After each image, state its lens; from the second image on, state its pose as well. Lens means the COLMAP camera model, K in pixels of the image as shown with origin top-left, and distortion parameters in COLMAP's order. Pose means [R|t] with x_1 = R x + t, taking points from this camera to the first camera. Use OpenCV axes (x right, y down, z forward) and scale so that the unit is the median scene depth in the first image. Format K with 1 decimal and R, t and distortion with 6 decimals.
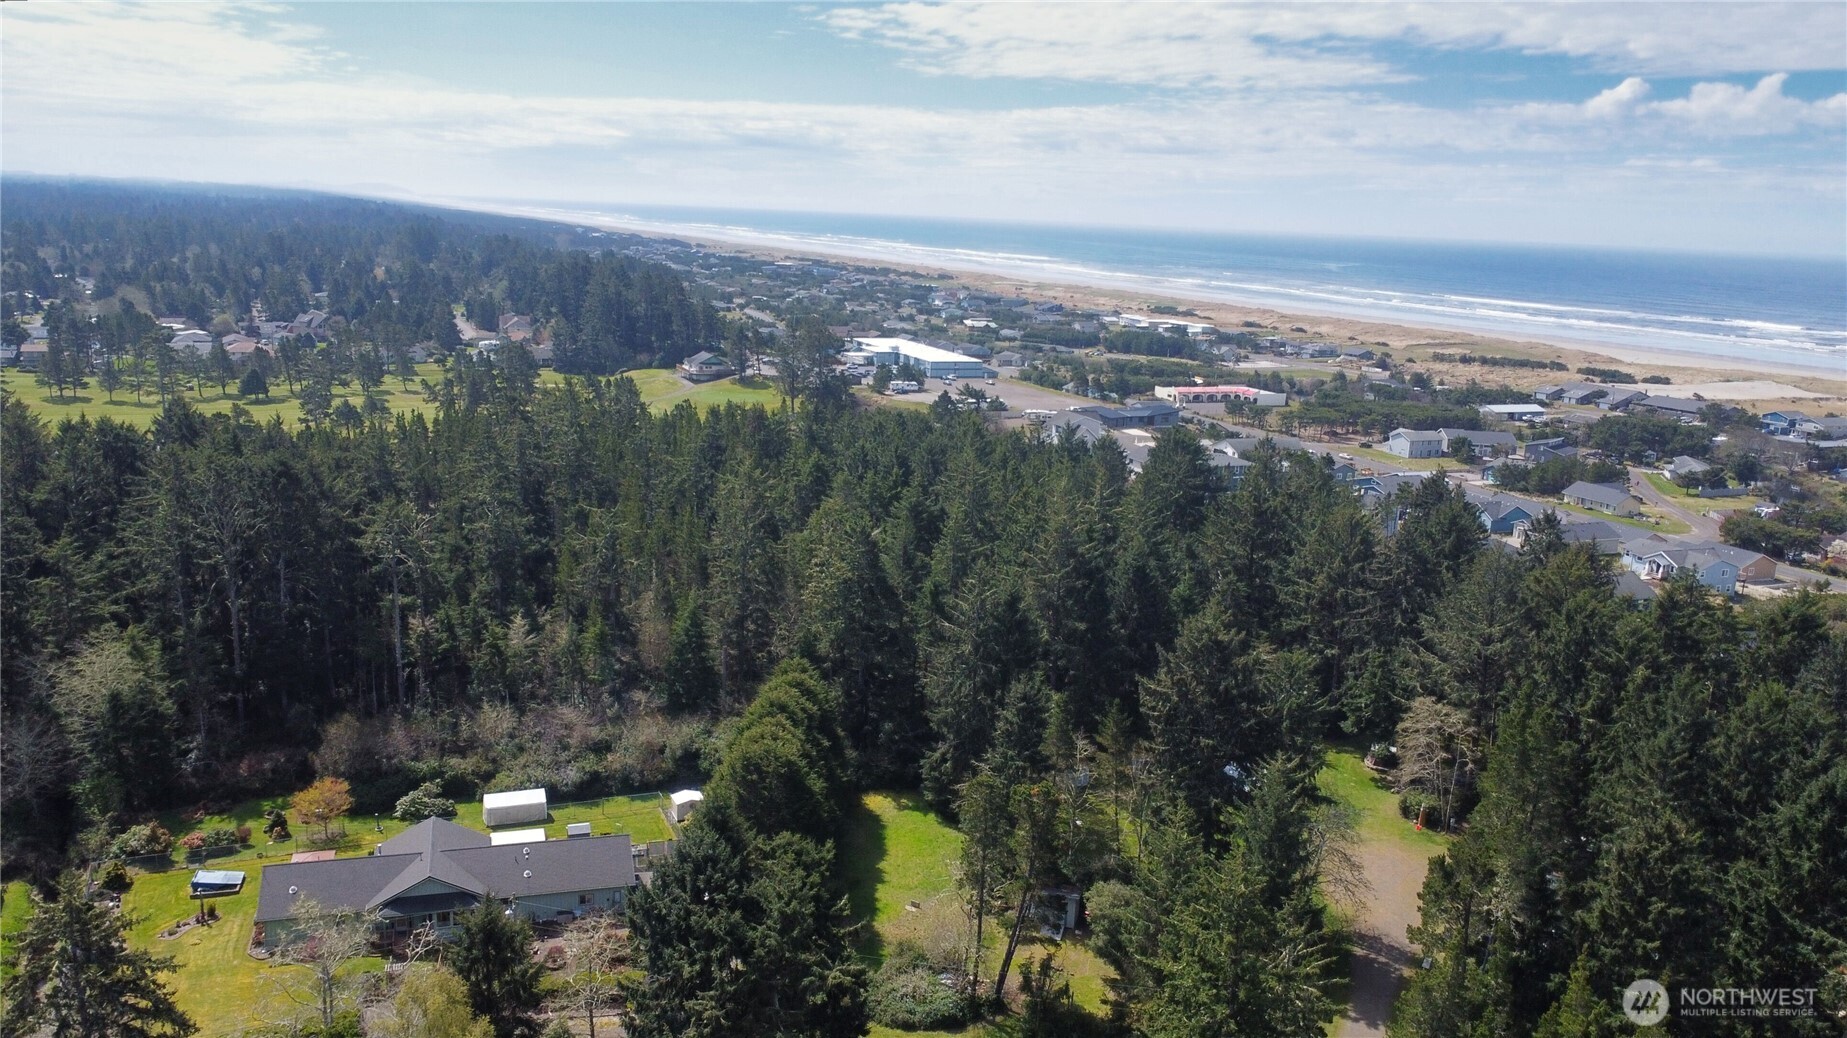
lens RADIAL K [[1382.4, 0, 929.4], [0, 1382.4, 530.1], [0, 0, 1]] dist [0.000113, -0.000842]
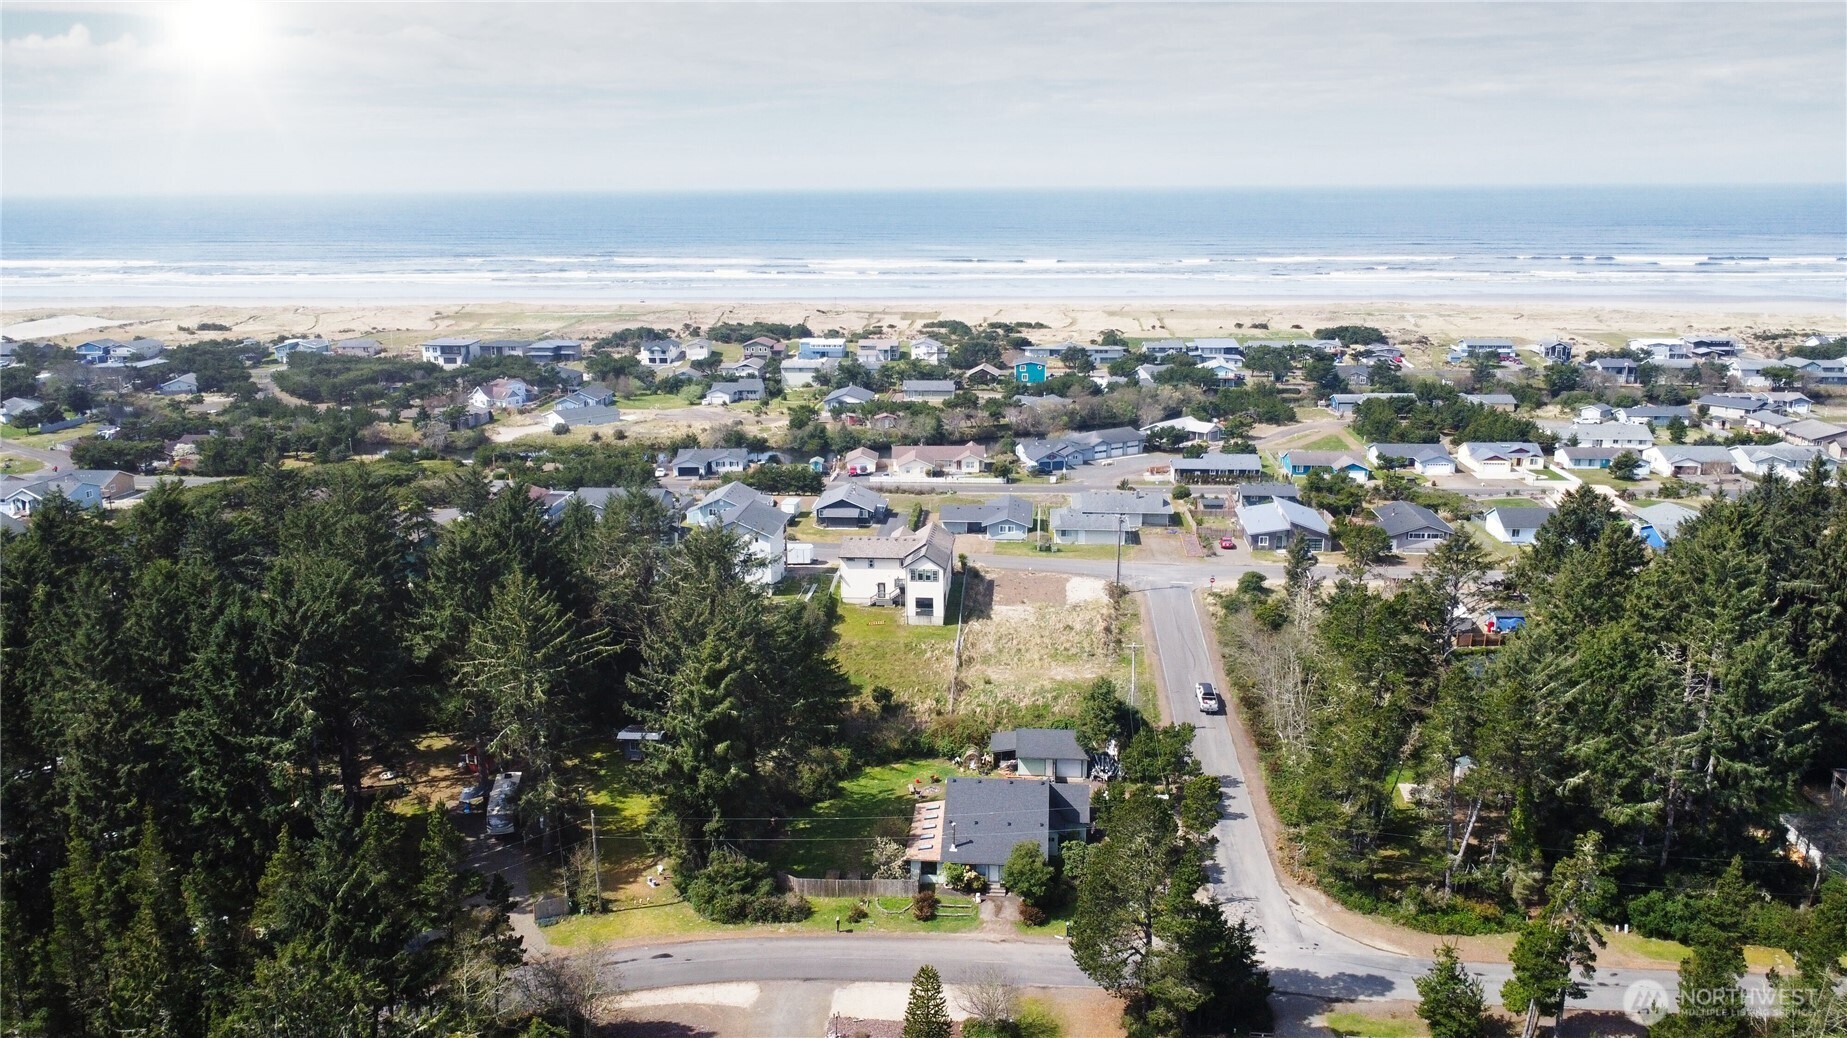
lens RADIAL K [[1385.3, 0, 923.5], [0, 1385.3, 519.0], [0, 0, 1]] dist [0.017657, -0.020371]
pose [[0.455662, -0.250241, 0.854255, -0.056860], [0.223075, 0.961150, 0.162566, 0.022845], [-0.861748, 0.116487, 0.493782, -0.087765]]
